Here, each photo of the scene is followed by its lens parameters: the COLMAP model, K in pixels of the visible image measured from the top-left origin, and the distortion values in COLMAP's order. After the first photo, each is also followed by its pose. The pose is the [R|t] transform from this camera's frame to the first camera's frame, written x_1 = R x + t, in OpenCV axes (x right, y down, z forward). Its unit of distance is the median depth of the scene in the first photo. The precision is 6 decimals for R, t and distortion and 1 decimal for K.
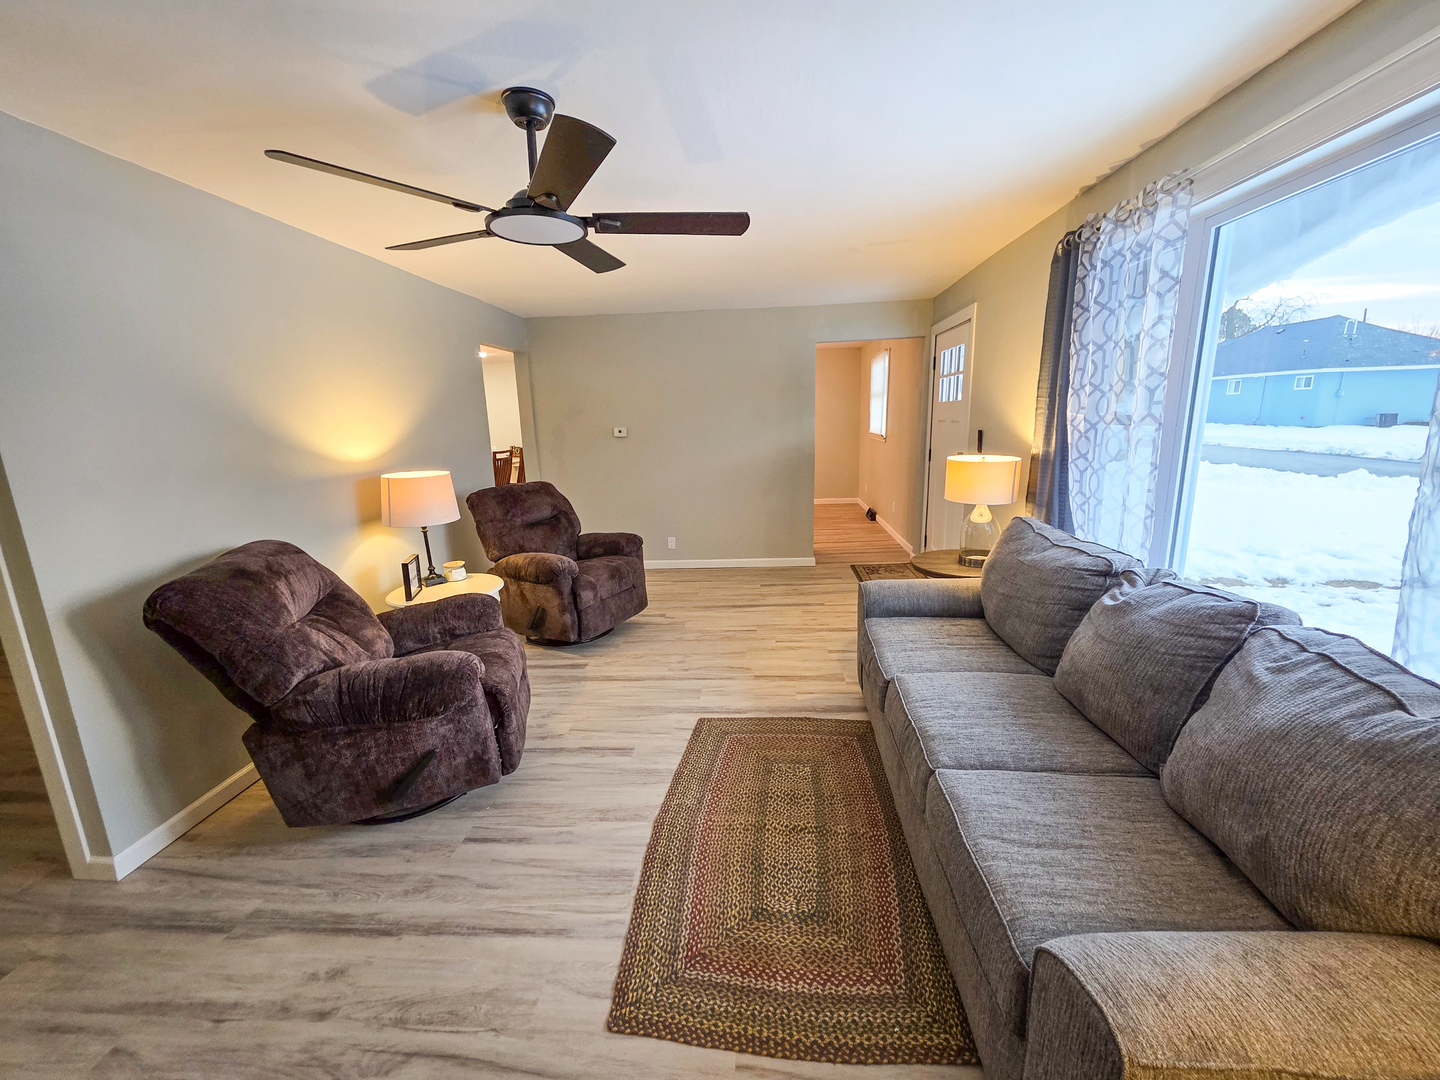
lens RADIAL K [[583.6, 0, 729.5], [0, 583.6, 539.3], [0, 0, 1]] dist [-0.000625, -0.000595]
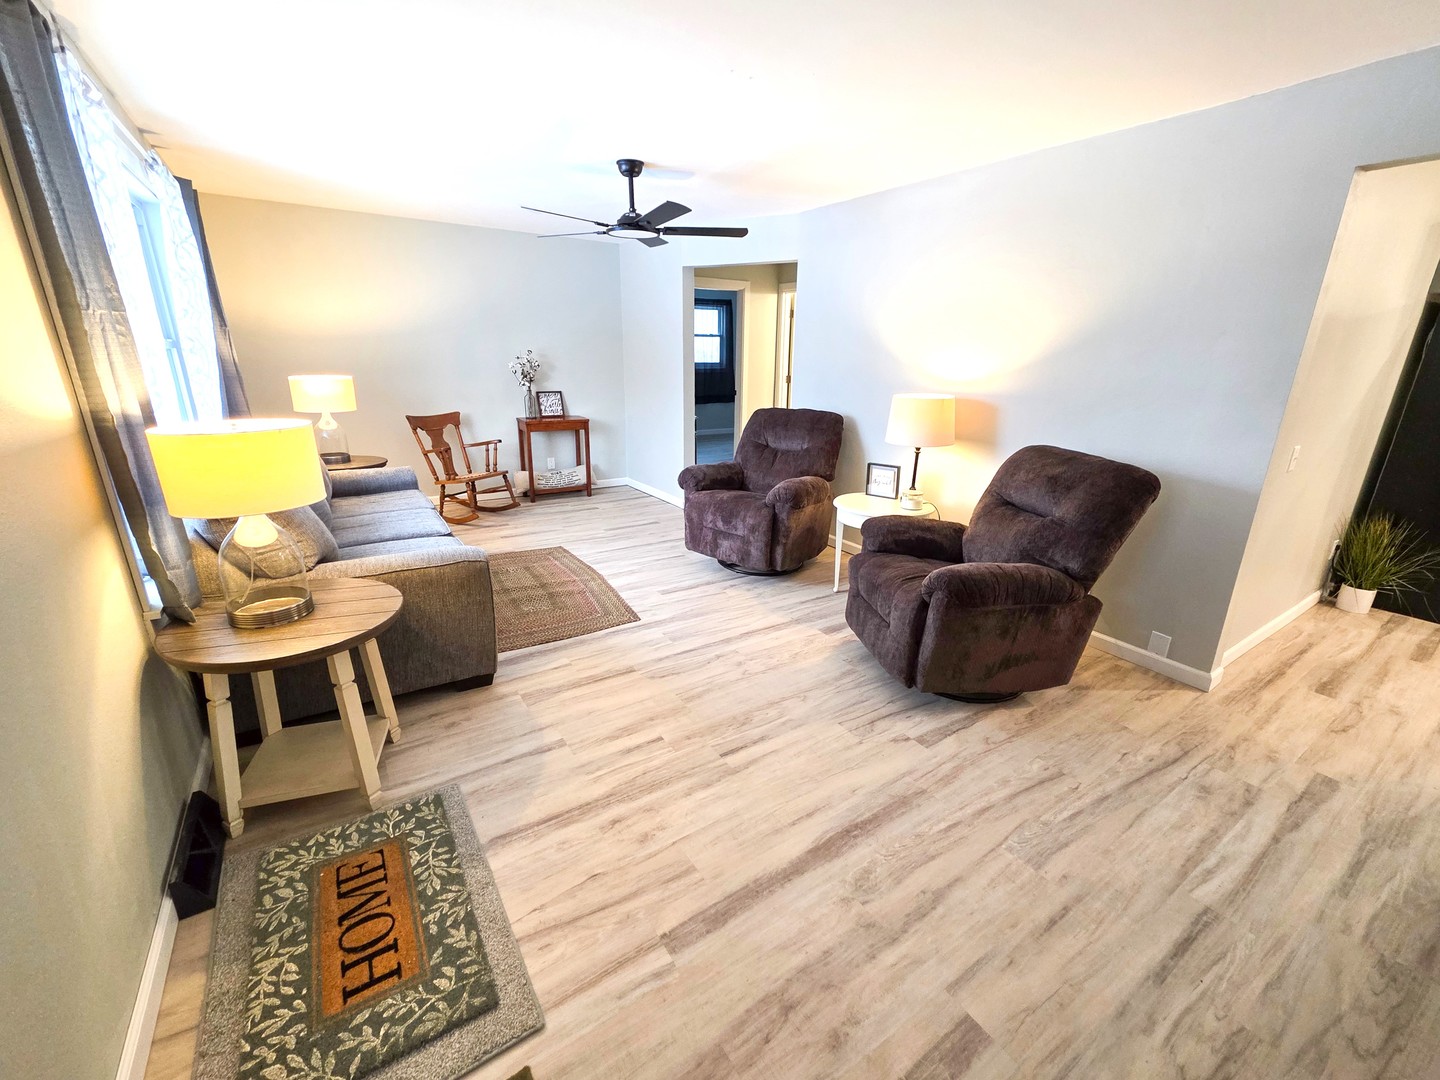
lens RADIAL K [[592.2, 0, 753.5], [0, 592.2, 538.1], [0, 0, 1]] dist [-0.000234, -0.000031]
pose [[-0.772271, 0.196880, -0.604016, 0.385273], [-0.136148, 0.877388, 0.460059, -0.339510], [0.620533, 0.437526, -0.650776, 1.582279]]
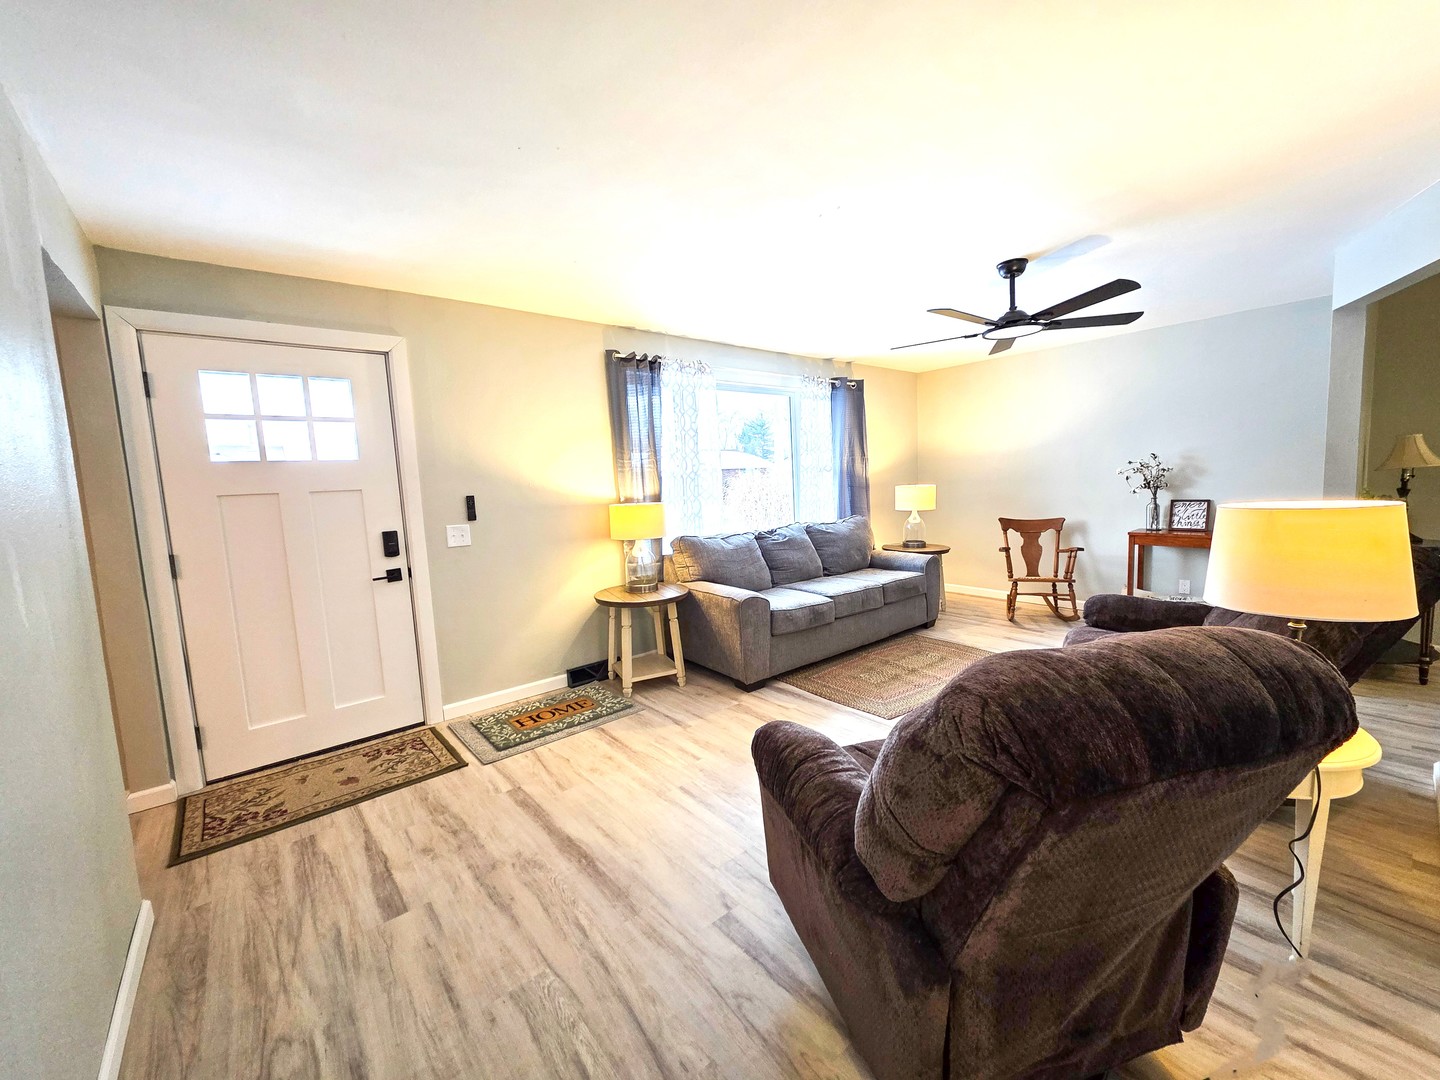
lens RADIAL K [[583.6, 0, 729.5], [0, 583.6, 539.3], [0, 0, 1]] dist [-0.000625, -0.000595]
pose [[-0.703044, -0.020249, 0.710858, -0.543414], [0.204885, 0.951443, 0.229736, -0.293305], [-0.680992, 0.307159, -0.664758, 1.605109]]
